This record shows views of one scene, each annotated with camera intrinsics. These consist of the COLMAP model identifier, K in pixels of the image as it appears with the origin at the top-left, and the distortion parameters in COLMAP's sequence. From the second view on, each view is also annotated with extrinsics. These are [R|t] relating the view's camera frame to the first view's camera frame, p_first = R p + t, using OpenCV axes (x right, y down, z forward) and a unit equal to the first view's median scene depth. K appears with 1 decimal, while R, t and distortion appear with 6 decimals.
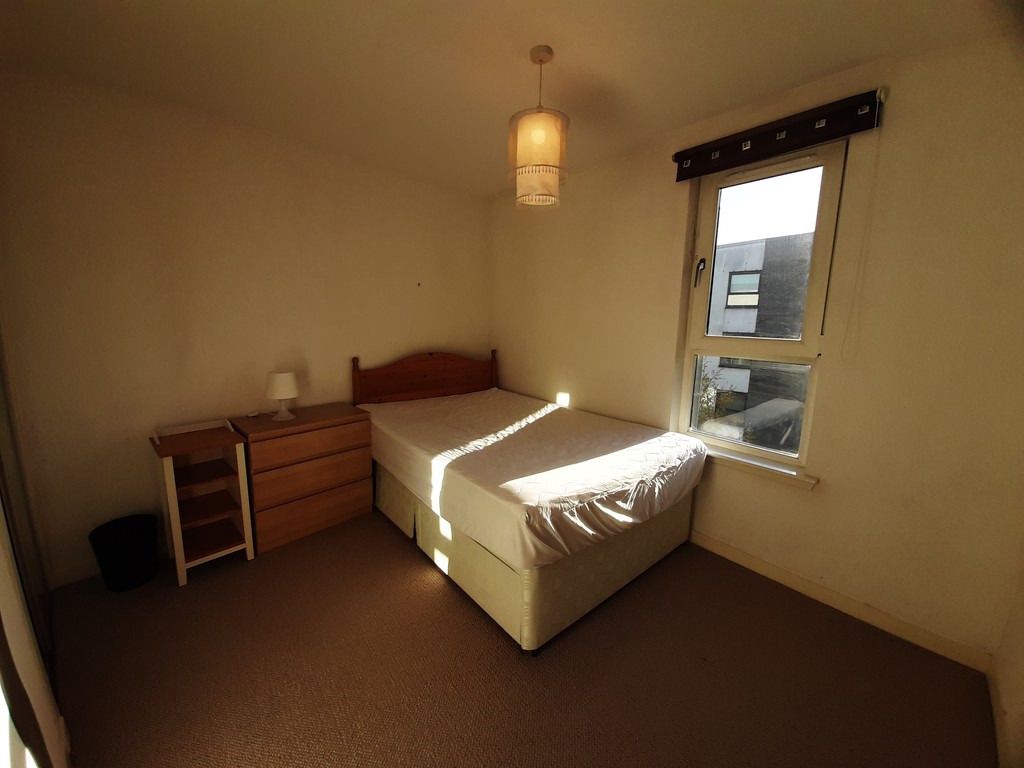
lens RADIAL K [[396.7, 0, 500.9], [0, 396.7, 378.6], [0, 0, 1]] dist [-0.010280, -0.000212]
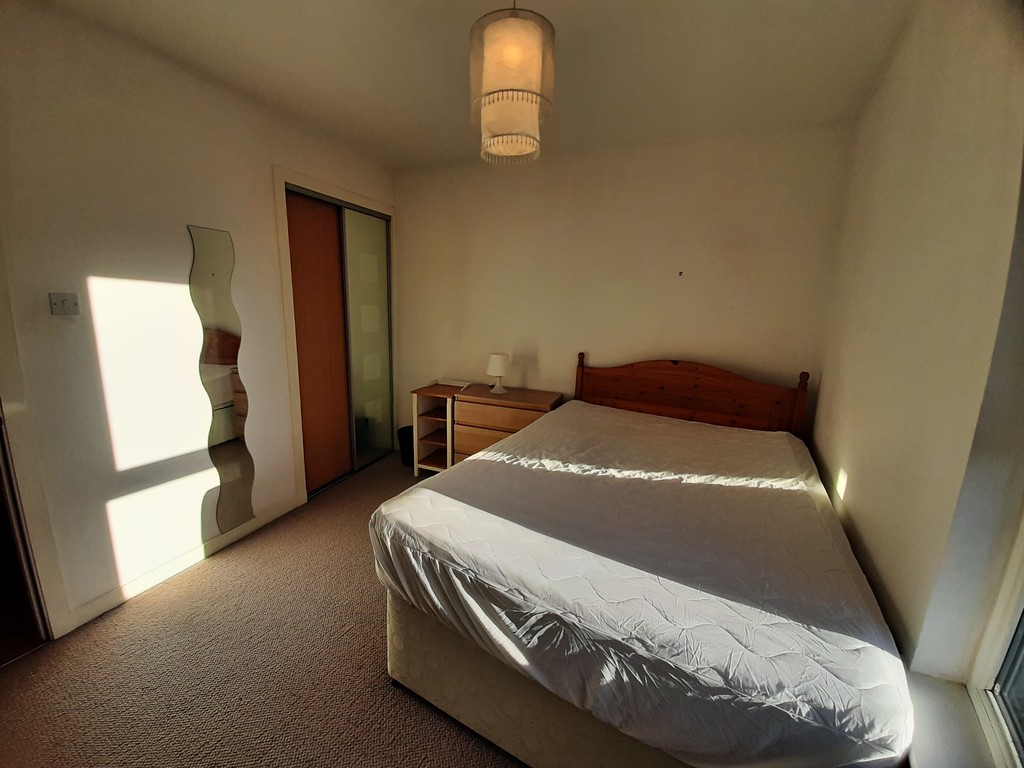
lens RADIAL K [[402.4, 0, 512.4], [0, 402.4, 389.7], [0, 0, 1]] dist [0.001150, 0.000018]
pose [[0.358702, 0.184092, -0.915119, 0.744597], [-0.175188, 0.976216, 0.127714, -0.090263], [0.916865, 0.114506, 0.382421, 0.688221]]
